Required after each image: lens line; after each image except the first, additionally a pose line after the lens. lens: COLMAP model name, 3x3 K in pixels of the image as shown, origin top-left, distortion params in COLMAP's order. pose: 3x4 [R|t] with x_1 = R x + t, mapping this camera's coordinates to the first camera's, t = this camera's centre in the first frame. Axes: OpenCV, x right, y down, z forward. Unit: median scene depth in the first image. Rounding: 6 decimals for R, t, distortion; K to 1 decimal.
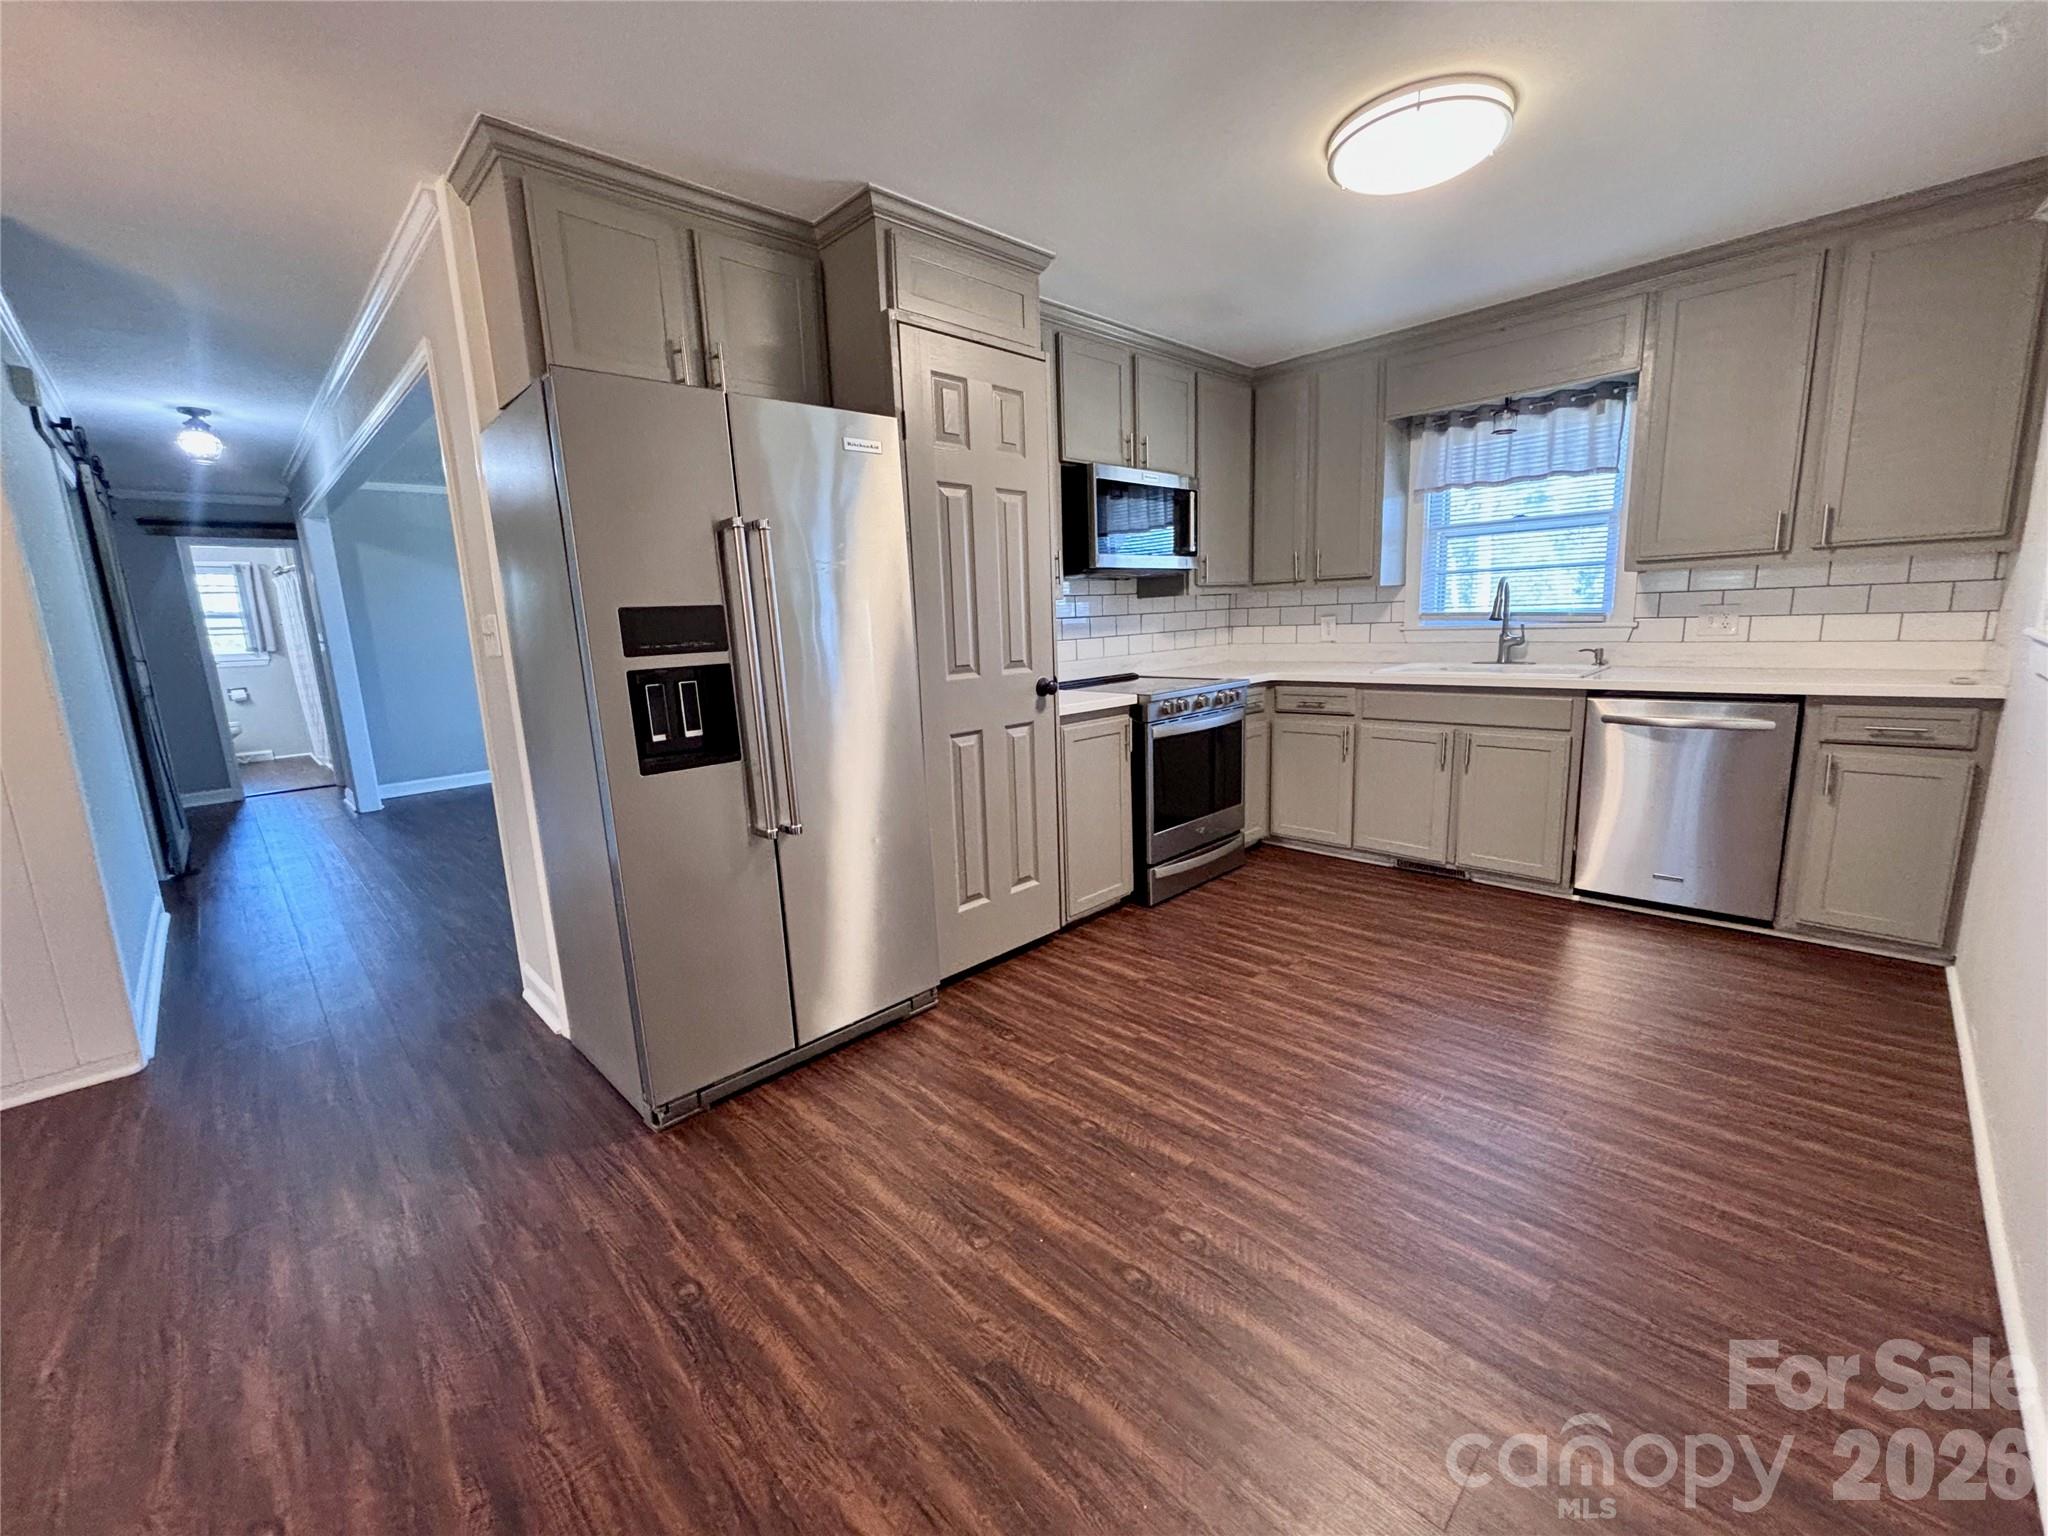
lens RADIAL K [[824.3, 0, 1024.0], [0, 824.3, 766.1], [0, 0, 1]] dist [0.002092, -0.001276]
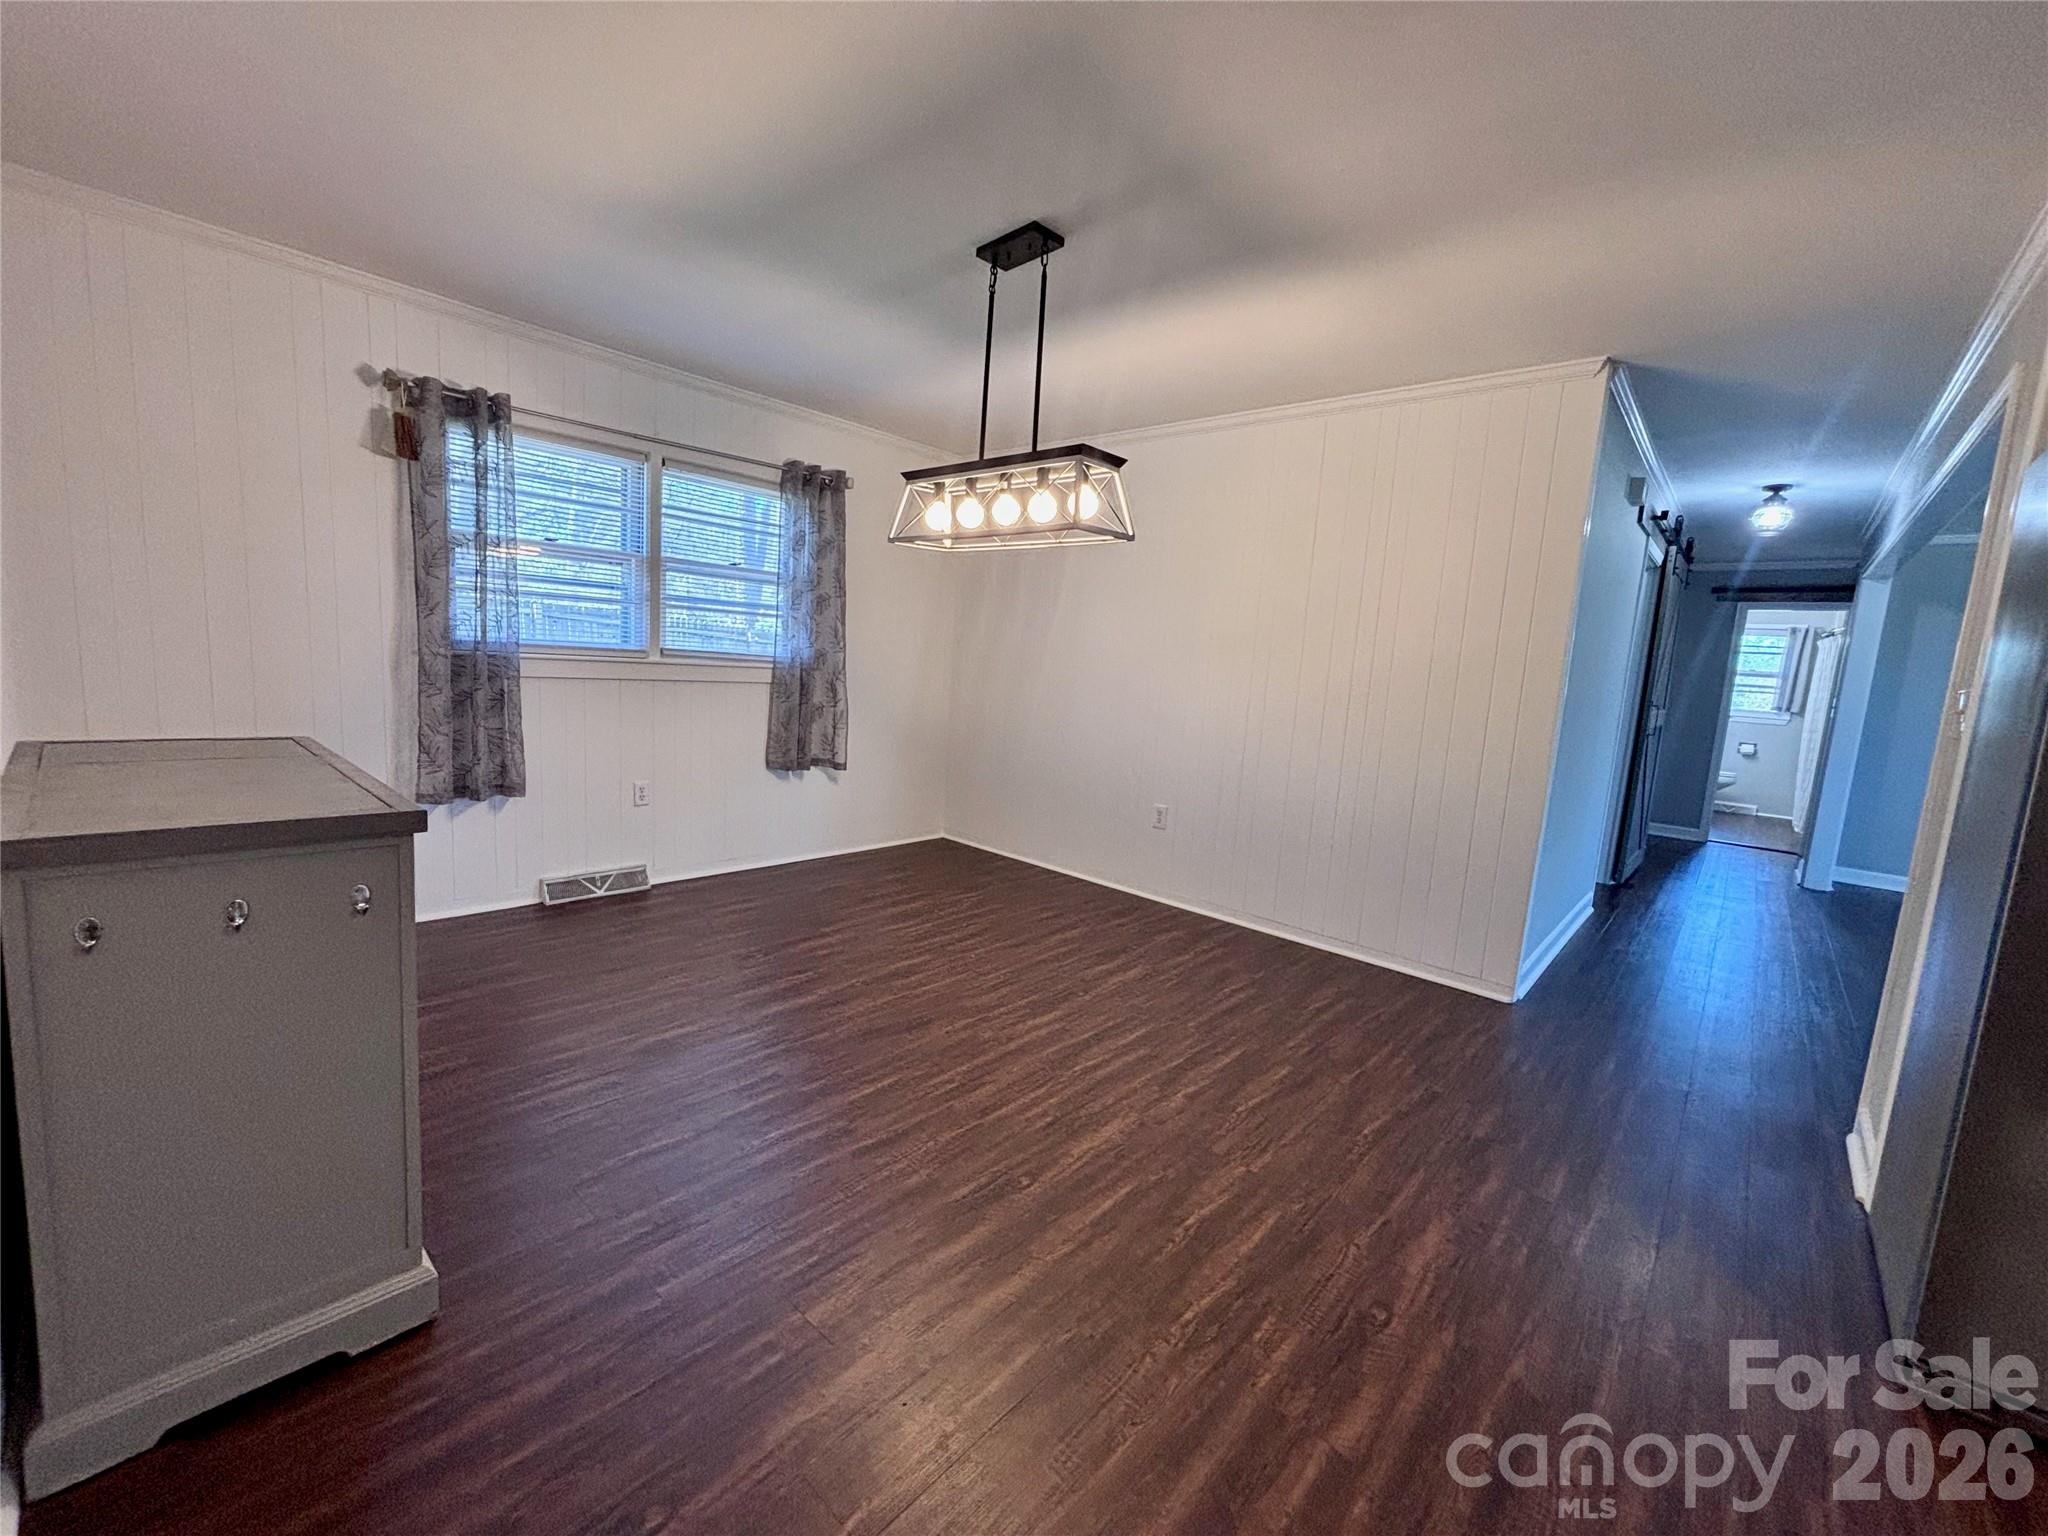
lens RADIAL K [[824.3, 0, 1017.9], [0, 824.3, 769.5], [0, 0, 1]] dist [0.002092, -0.001276]
pose [[0.054570, 0.178684, -0.982392, 0.103491], [-0.245208, 0.956128, 0.160286, -0.007311], [0.967934, 0.232143, 0.095991, 0.022340]]
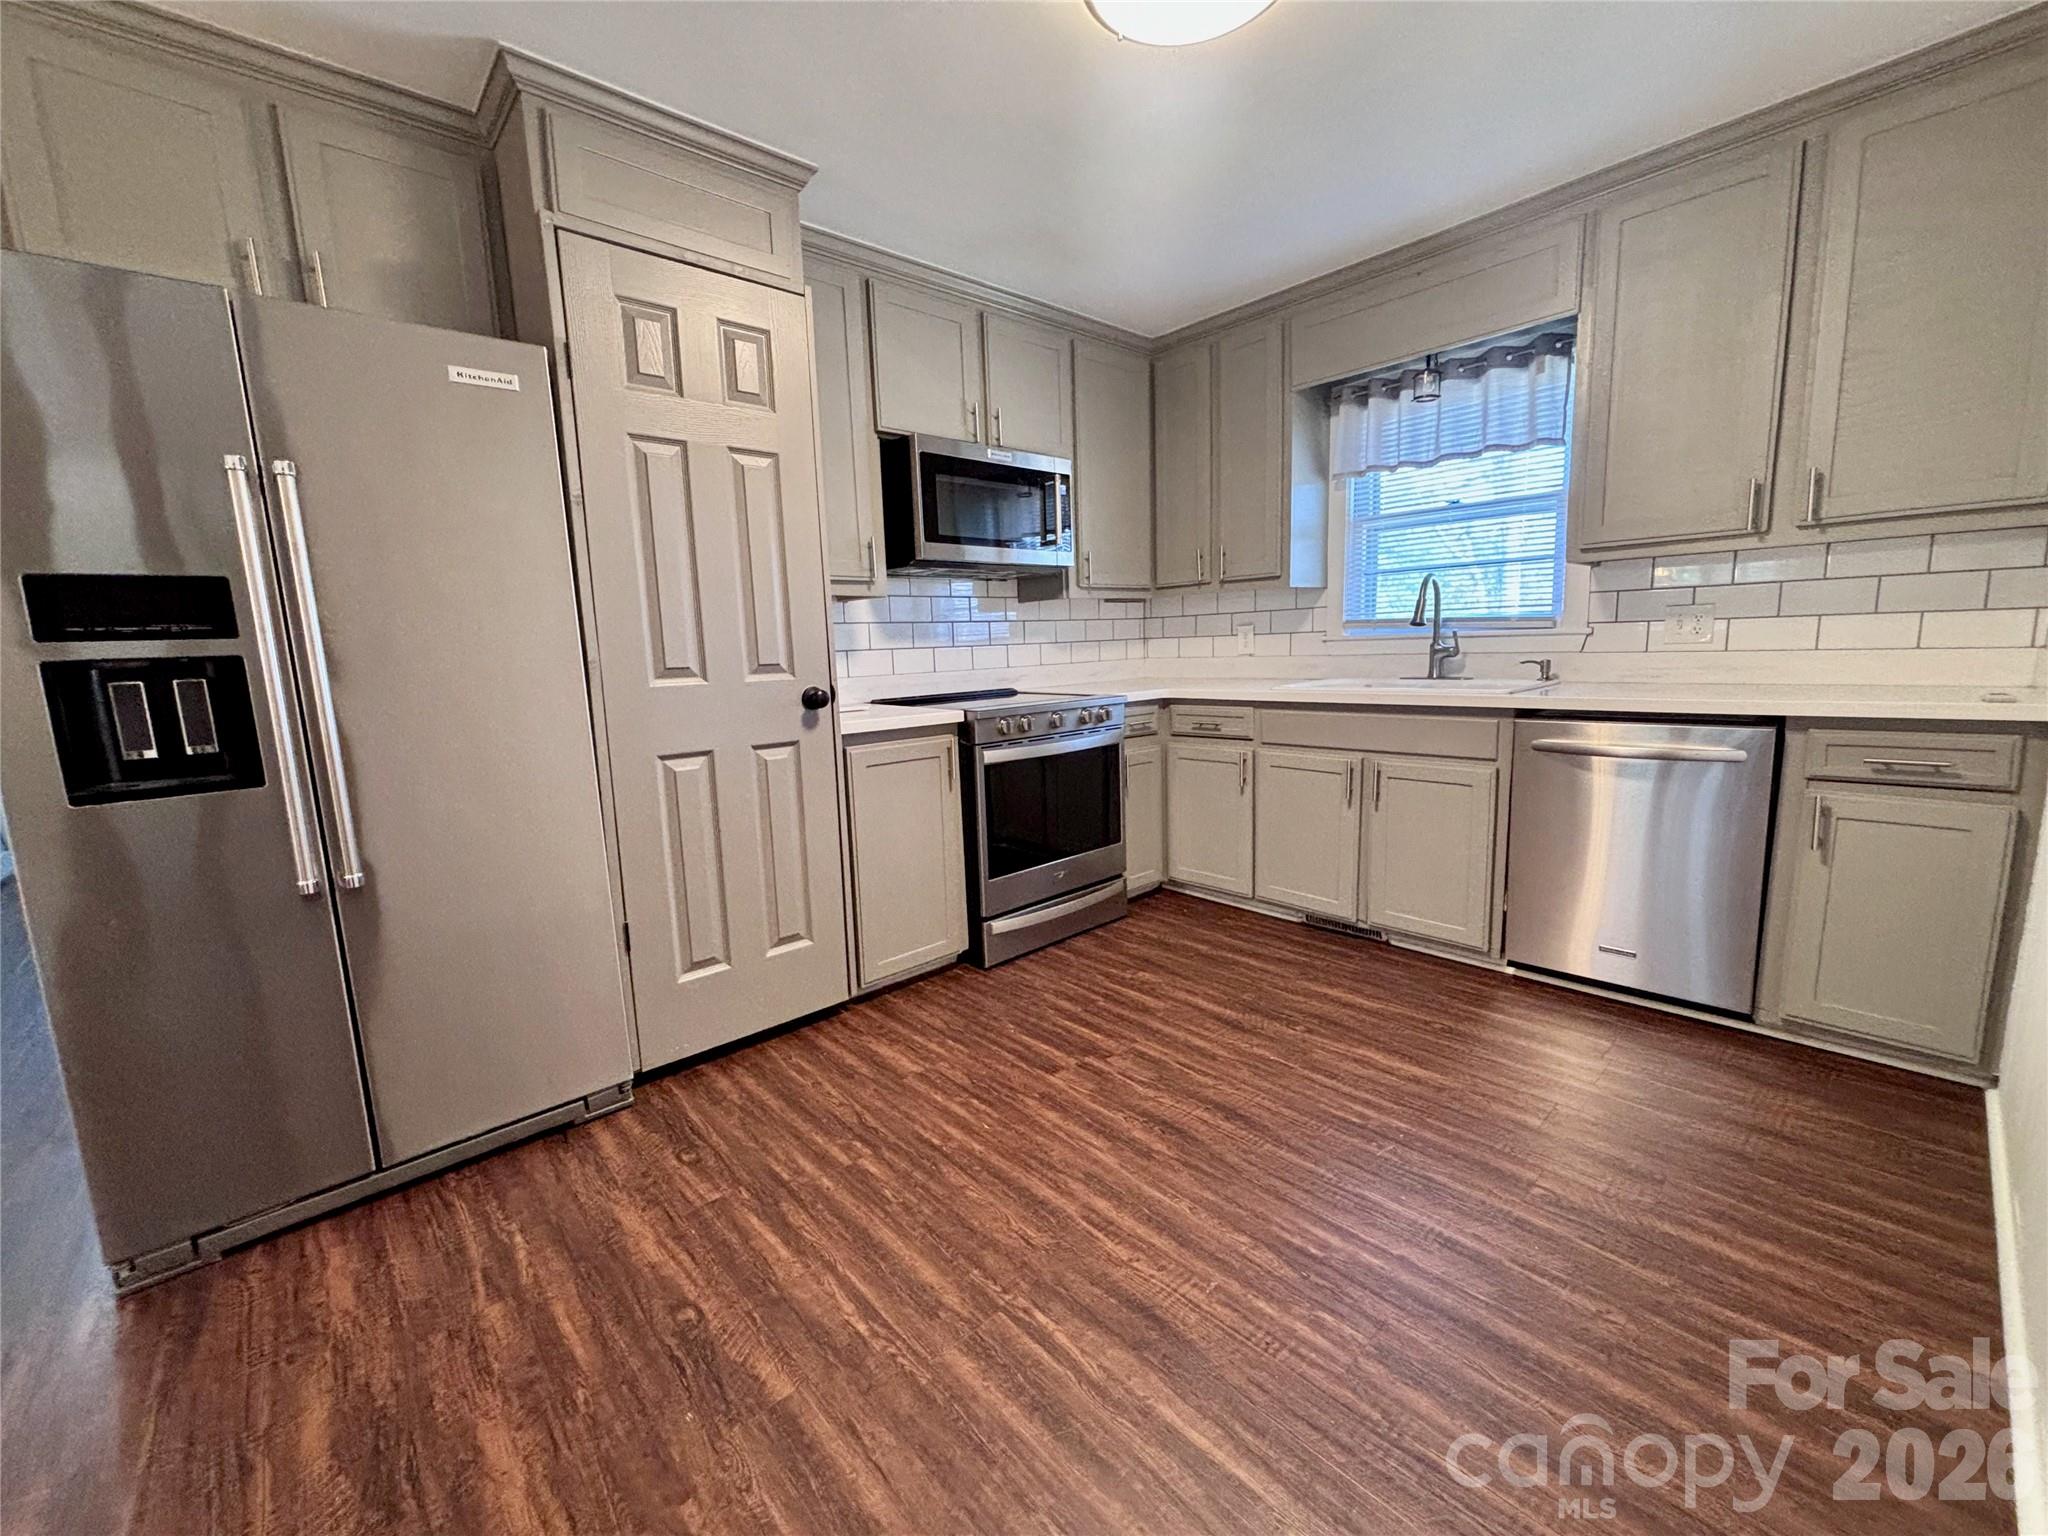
lens RADIAL K [[824.3, 0, 1029.1], [0, 824.3, 764.5], [0, 0, 1]] dist [0.002092, -0.001276]
pose [[0.999149, 0.011630, -0.039572, 0.286549], [-0.012930, 0.999379, -0.032765, -0.008461], [0.039166, 0.033249, 0.998679, 0.220902]]
